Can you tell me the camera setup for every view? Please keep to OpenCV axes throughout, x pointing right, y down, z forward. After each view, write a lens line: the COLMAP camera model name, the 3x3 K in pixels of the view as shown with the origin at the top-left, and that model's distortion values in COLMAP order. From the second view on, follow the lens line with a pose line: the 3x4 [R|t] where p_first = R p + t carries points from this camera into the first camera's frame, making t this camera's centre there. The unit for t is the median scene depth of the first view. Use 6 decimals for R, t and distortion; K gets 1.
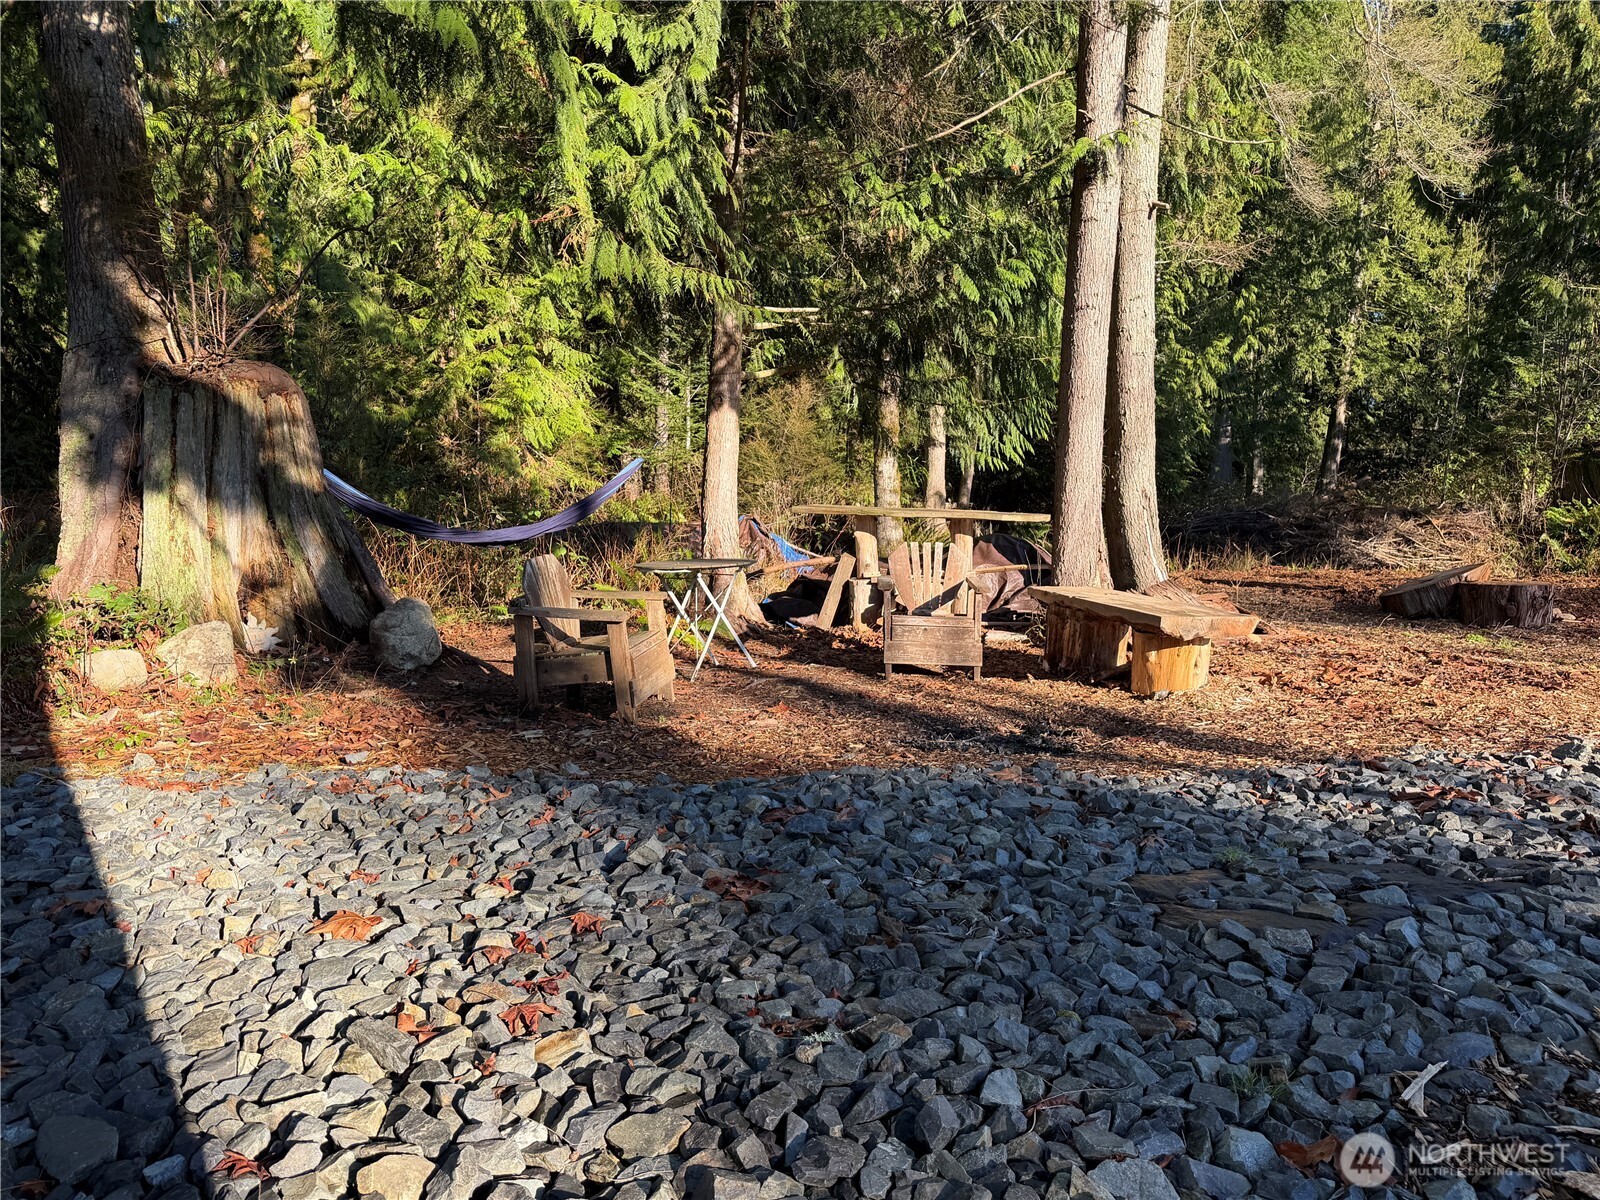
lens RADIAL K [[1130.3, 0, 803.2], [0, 1130.3, 608.1], [0, 0, 1]] dist [0.027413, -0.018779]
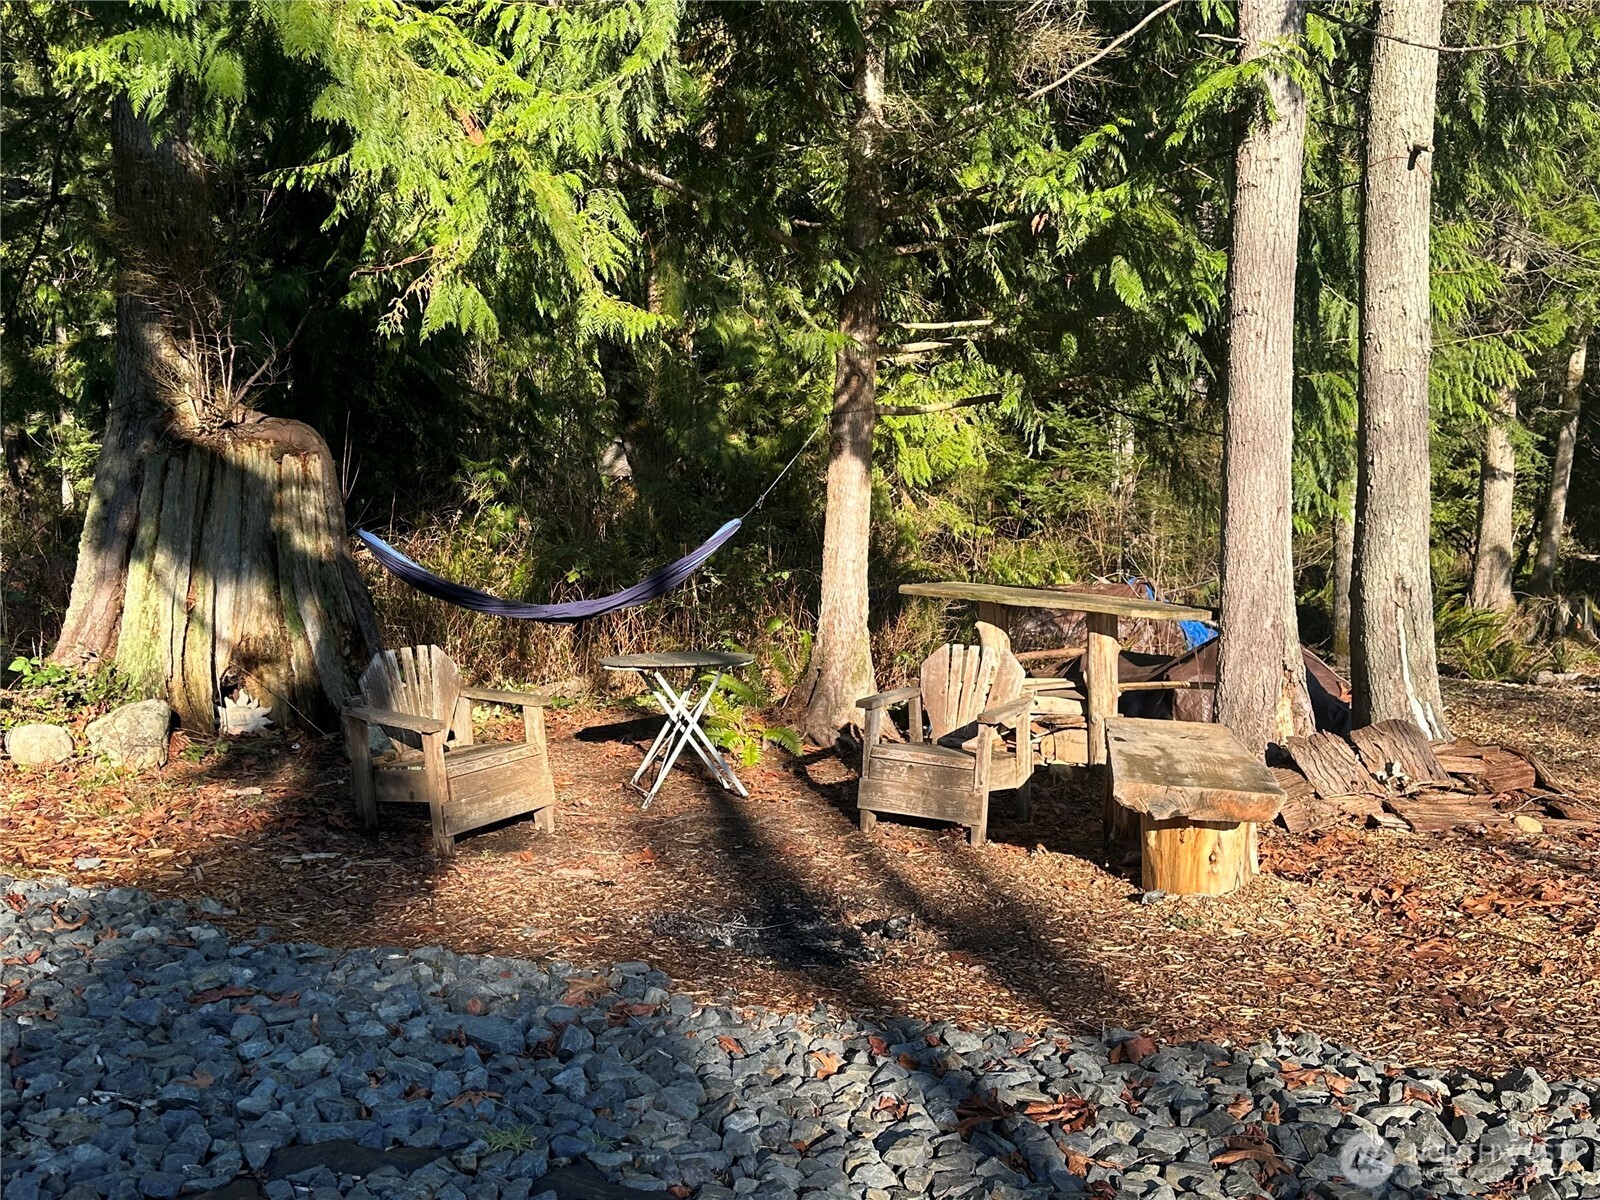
lens RADIAL K [[1468.1, 0, 800.1], [0, 1468.1, 595.7], [0, 0, 1]] dist [0.024098, 0.000000]
pose [[0.905374, 0.031232, -0.423464, 0.421219], [-0.055042, 0.997509, -0.044112, -0.044122], [0.421032, 0.063246, 0.904838, 0.101021]]
